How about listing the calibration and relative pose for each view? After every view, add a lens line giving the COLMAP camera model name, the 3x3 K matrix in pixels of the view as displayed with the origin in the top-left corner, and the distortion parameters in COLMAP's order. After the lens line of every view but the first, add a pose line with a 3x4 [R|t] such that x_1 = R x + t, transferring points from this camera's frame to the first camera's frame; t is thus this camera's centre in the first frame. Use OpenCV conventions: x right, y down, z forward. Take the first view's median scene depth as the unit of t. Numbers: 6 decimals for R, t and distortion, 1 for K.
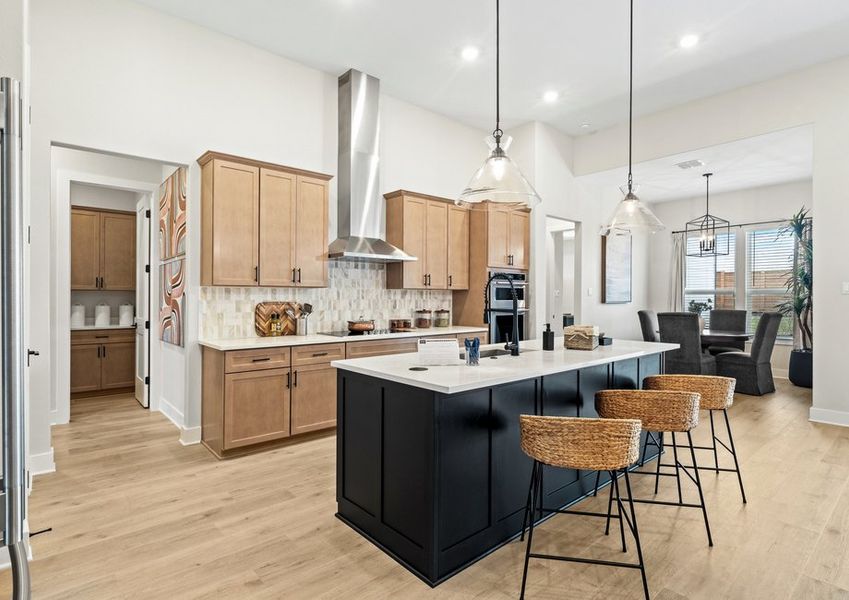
lens RADIAL K [[443.1, 0, 428.0], [0, 443.1, 297.9], [0, 0, 1]] dist [-0.004568, 0.003739]
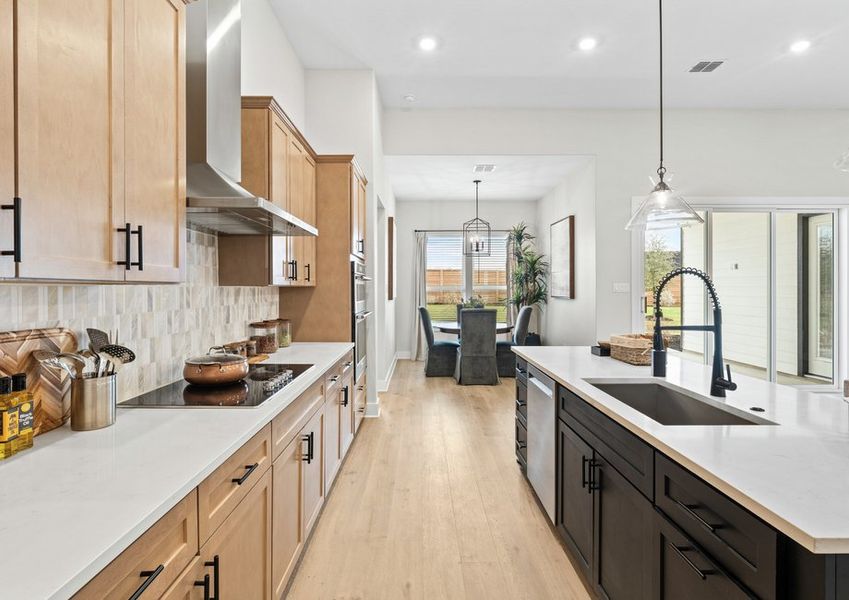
lens RADIAL K [[425.1, 0, 421.6], [0, 425.1, 292.9], [0, 0, 1]] dist [-0.002140, -0.000272]
pose [[0.652491, -0.007970, 0.757755, -0.337563], [0.000852, 0.999952, 0.009783, -0.017661], [-0.757796, -0.005738, 0.652466, 0.553027]]
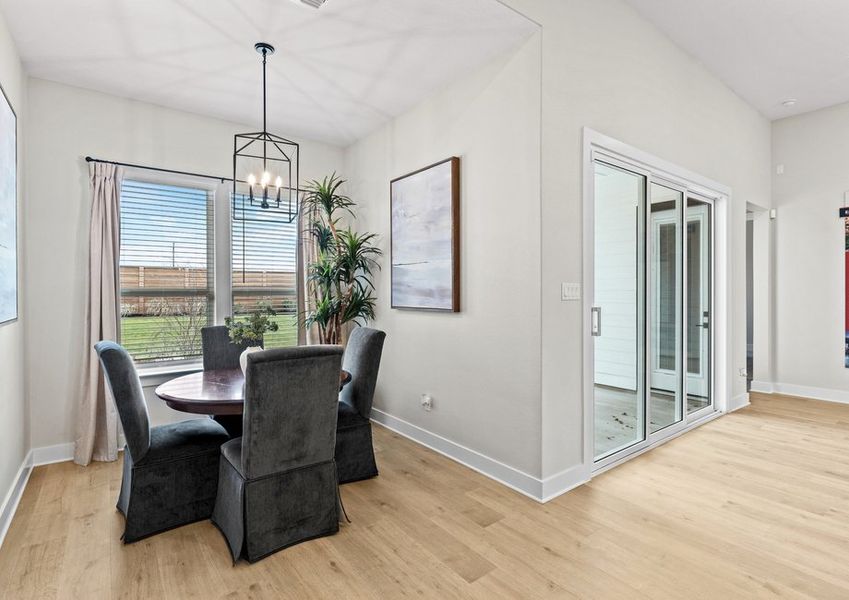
lens RADIAL K [[414.6, 0, 417.2], [0, 414.6, 295.5], [0, 0, 1]] dist [0.004657, 0.001656]
pose [[0.068705, -0.008226, 0.997603, 0.258529], [0.002976, 0.999963, 0.008041, -0.019741], [-0.997633, 0.002416, 0.068727, 1.067269]]
